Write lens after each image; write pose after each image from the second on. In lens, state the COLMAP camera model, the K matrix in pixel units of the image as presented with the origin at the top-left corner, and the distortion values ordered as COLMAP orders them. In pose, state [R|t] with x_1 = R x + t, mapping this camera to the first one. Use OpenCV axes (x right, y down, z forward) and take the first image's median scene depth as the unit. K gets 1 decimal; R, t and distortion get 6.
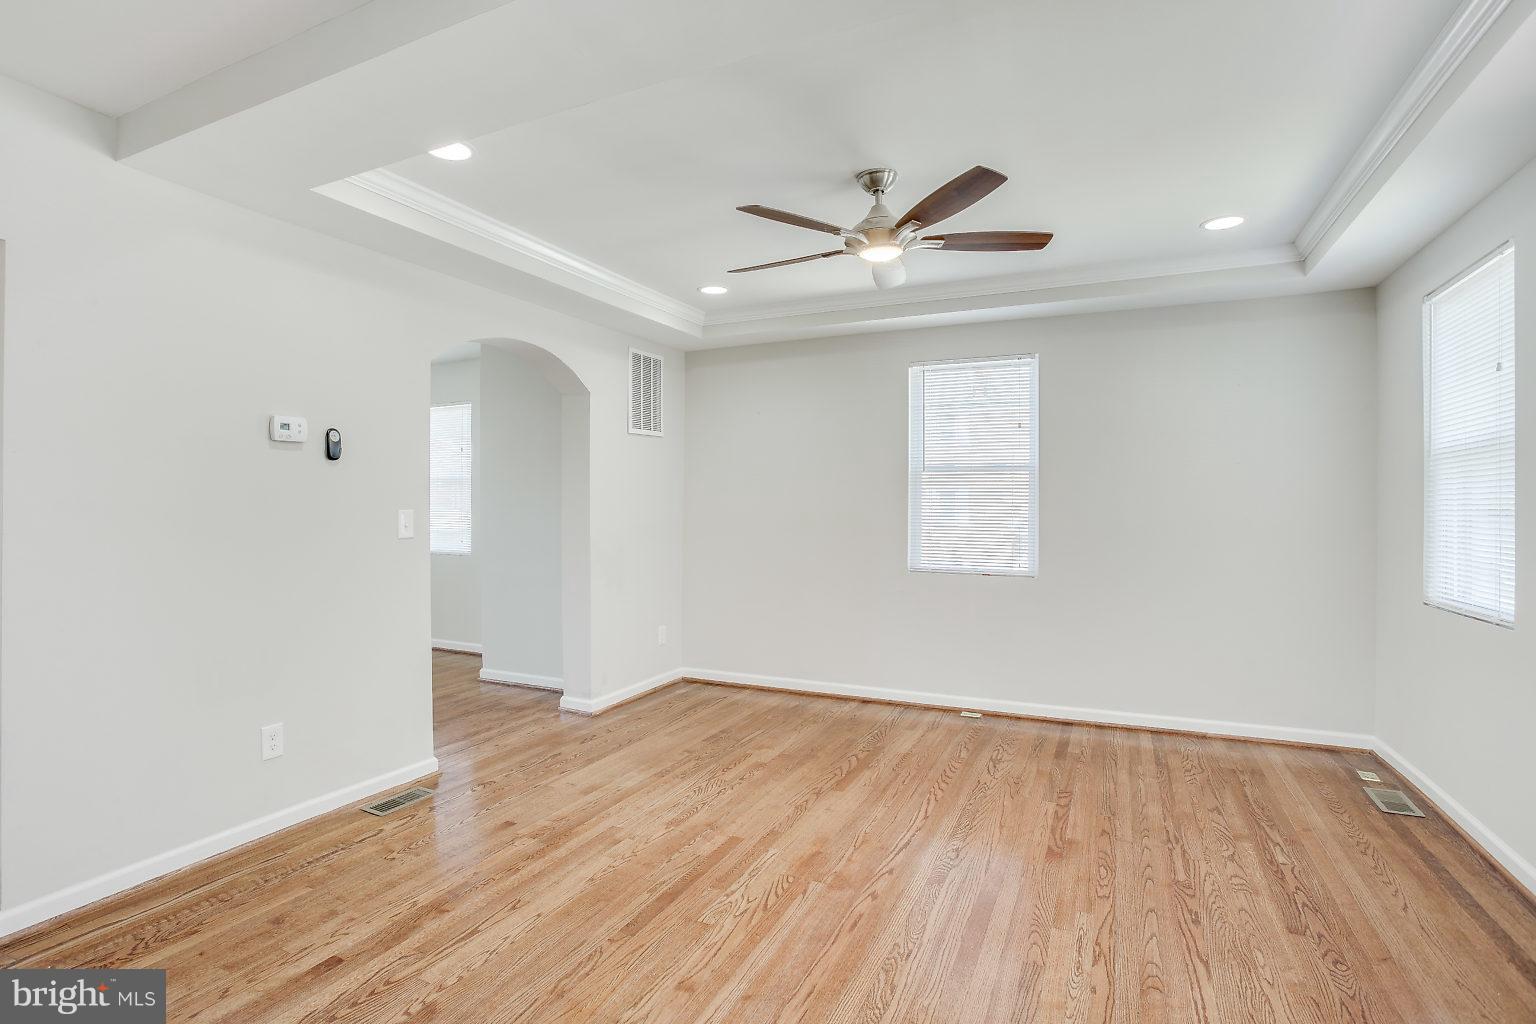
lens RADIAL K [[795.4, 0, 724.8], [0, 795.4, 500.7], [0, 0, 1]] dist [-0.087340, 0.044716]
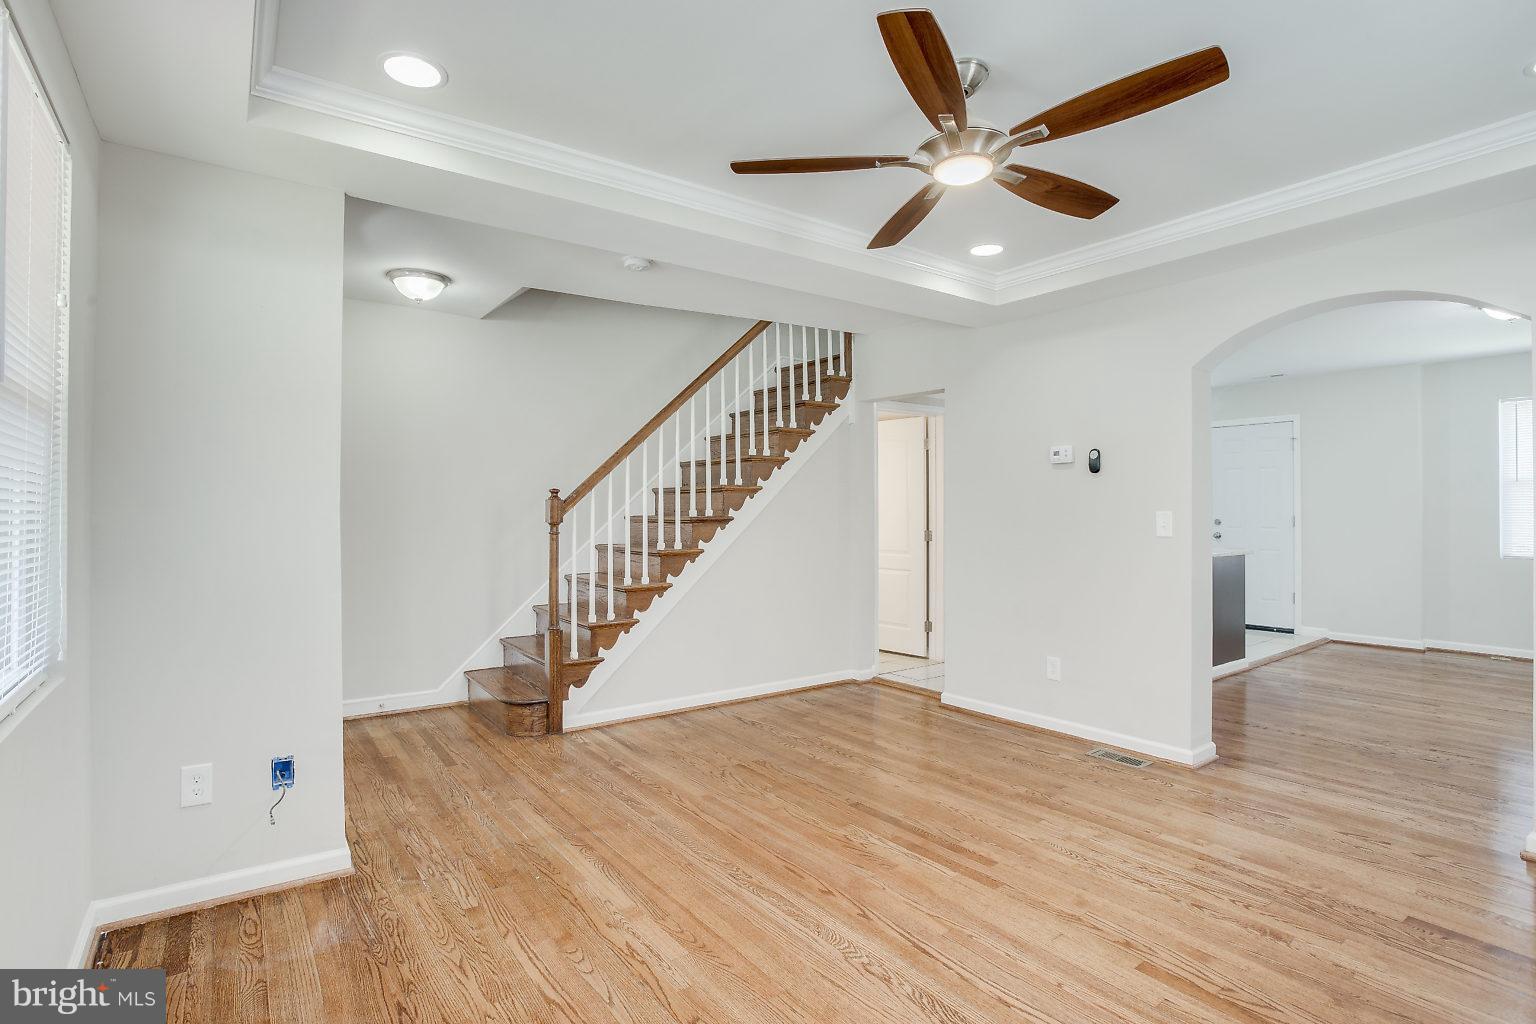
lens RADIAL K [[741.9, 0, 759.7], [0, 741.9, 508.0], [0, 0, 1]] dist [-0.076418, 0.032727]
pose [[-0.462361, -0.001613, -0.886690, 0.839824], [0.007342, 0.999957, -0.005647, 0.009124], [0.886661, -0.009121, -0.462329, 1.067575]]
